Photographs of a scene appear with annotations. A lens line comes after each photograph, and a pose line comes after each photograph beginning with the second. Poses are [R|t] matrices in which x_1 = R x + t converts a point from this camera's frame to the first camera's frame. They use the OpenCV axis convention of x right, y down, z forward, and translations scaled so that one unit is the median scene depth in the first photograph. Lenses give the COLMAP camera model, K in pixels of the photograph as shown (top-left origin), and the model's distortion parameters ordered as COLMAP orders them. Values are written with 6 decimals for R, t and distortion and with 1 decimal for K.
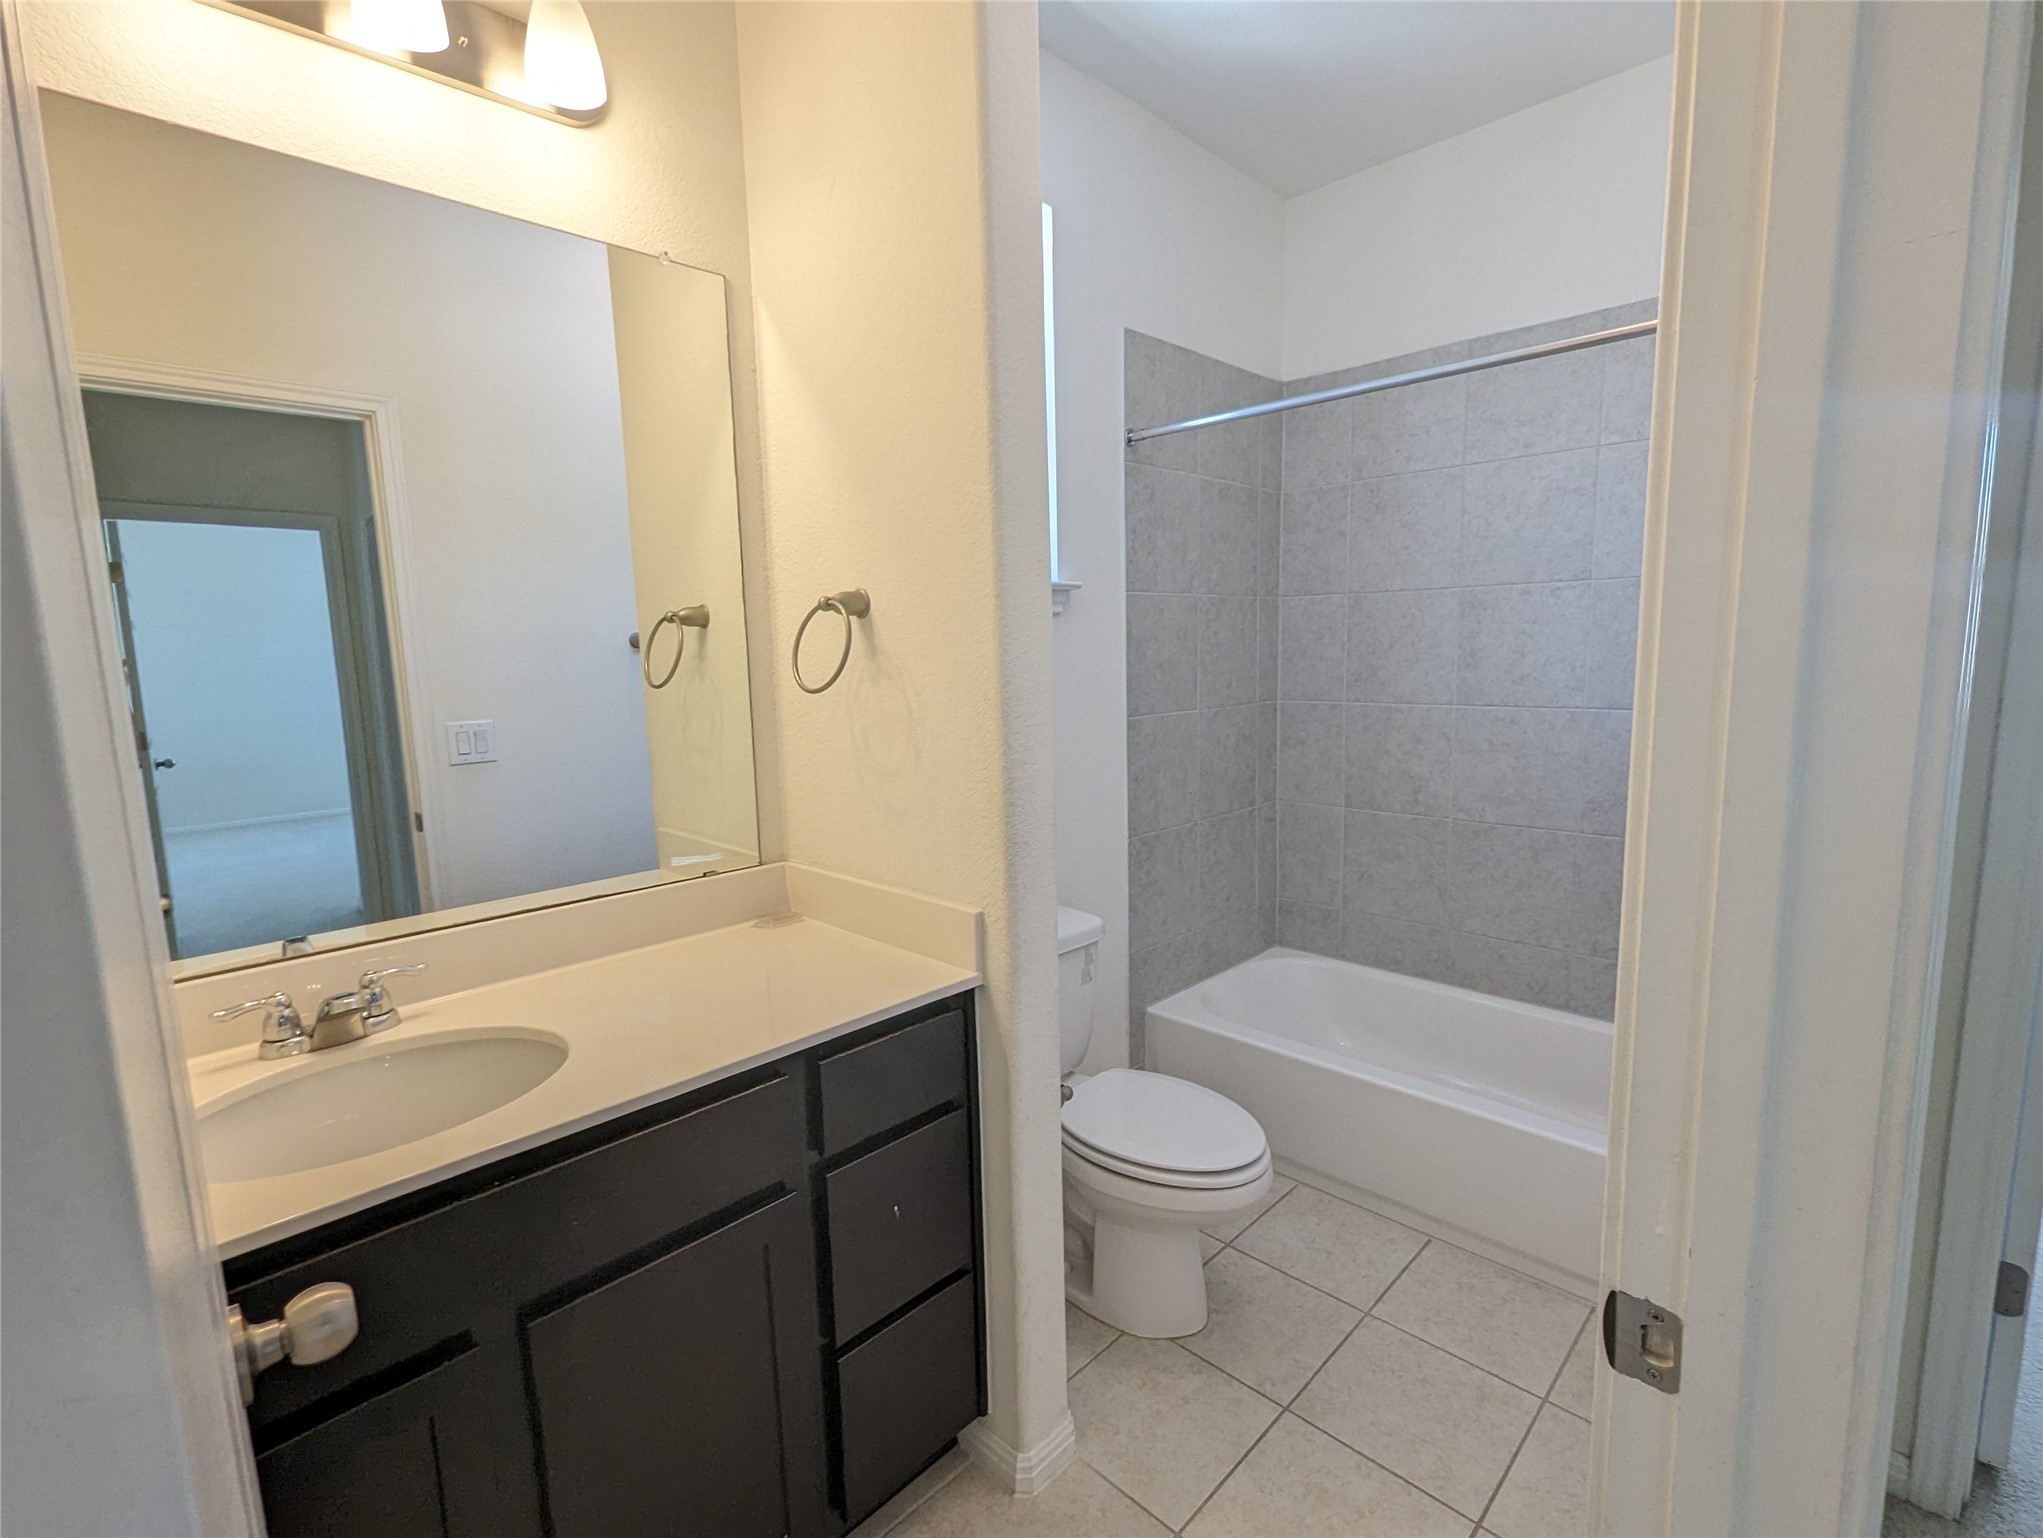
lens RADIAL K [[944.3, 0, 1031.0], [0, 944.3, 778.0], [0, 0, 1]] dist [-0.001993, -0.000711]
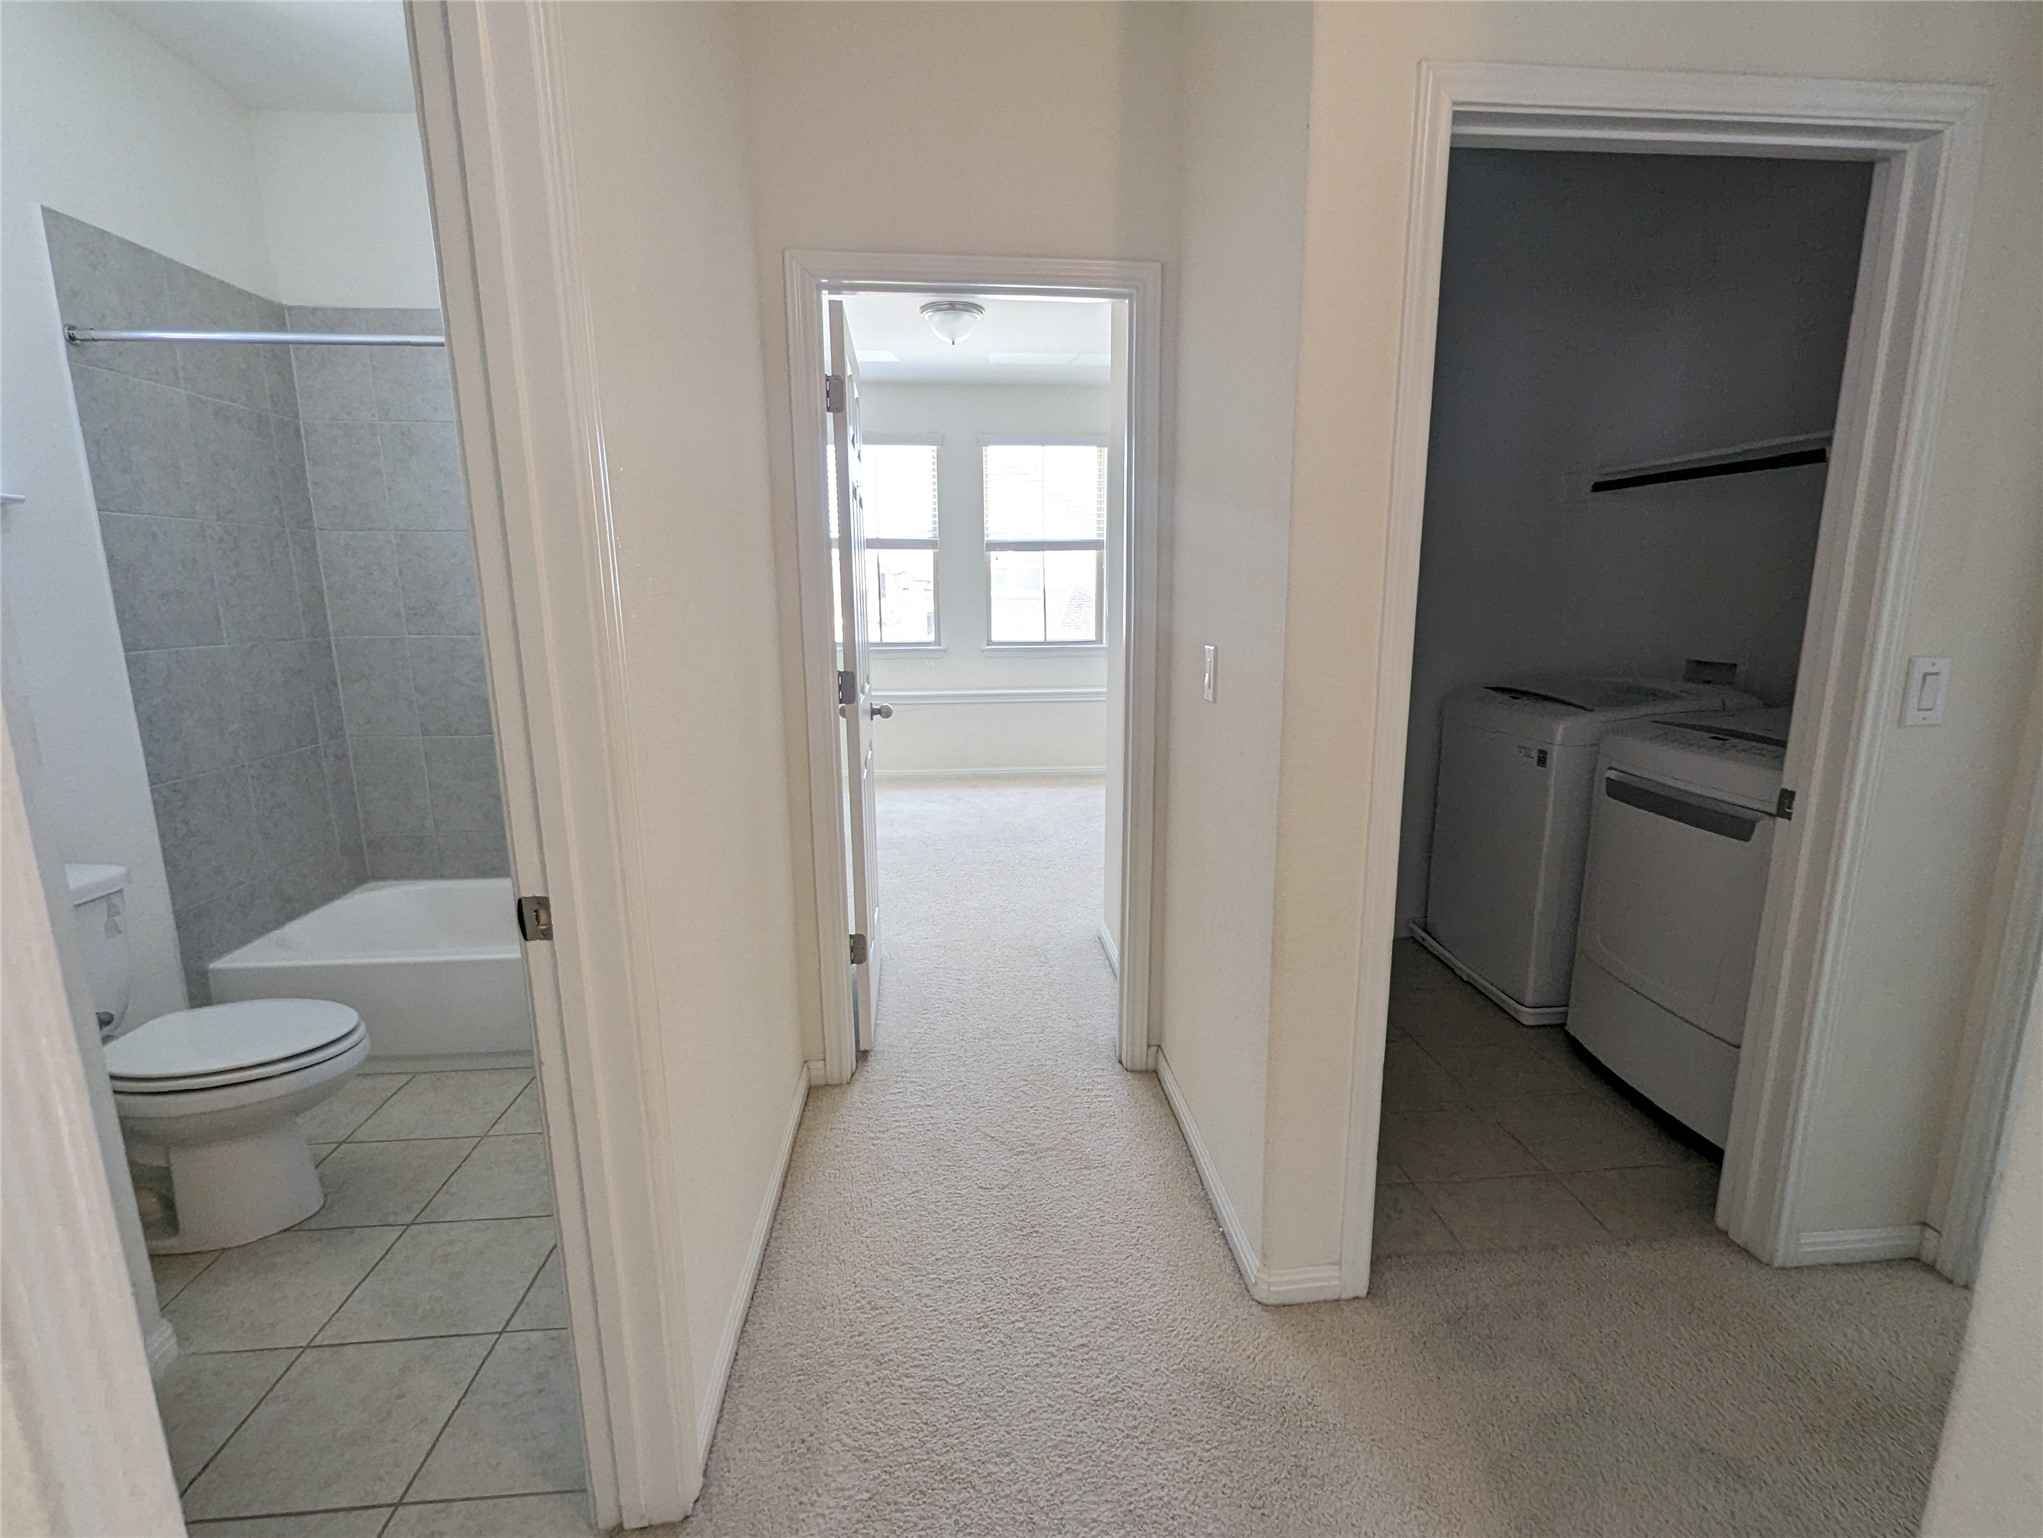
lens RADIAL K [[944.3, 0, 1031.0], [0, 944.3, 778.0], [0, 0, 1]] dist [-0.001993, -0.000711]
pose [[0.651793, -0.129359, 0.747284, -0.020591], [0.094509, 0.991519, 0.089205, 0.053681], [-0.752485, 0.012482, 0.658491, -0.233150]]
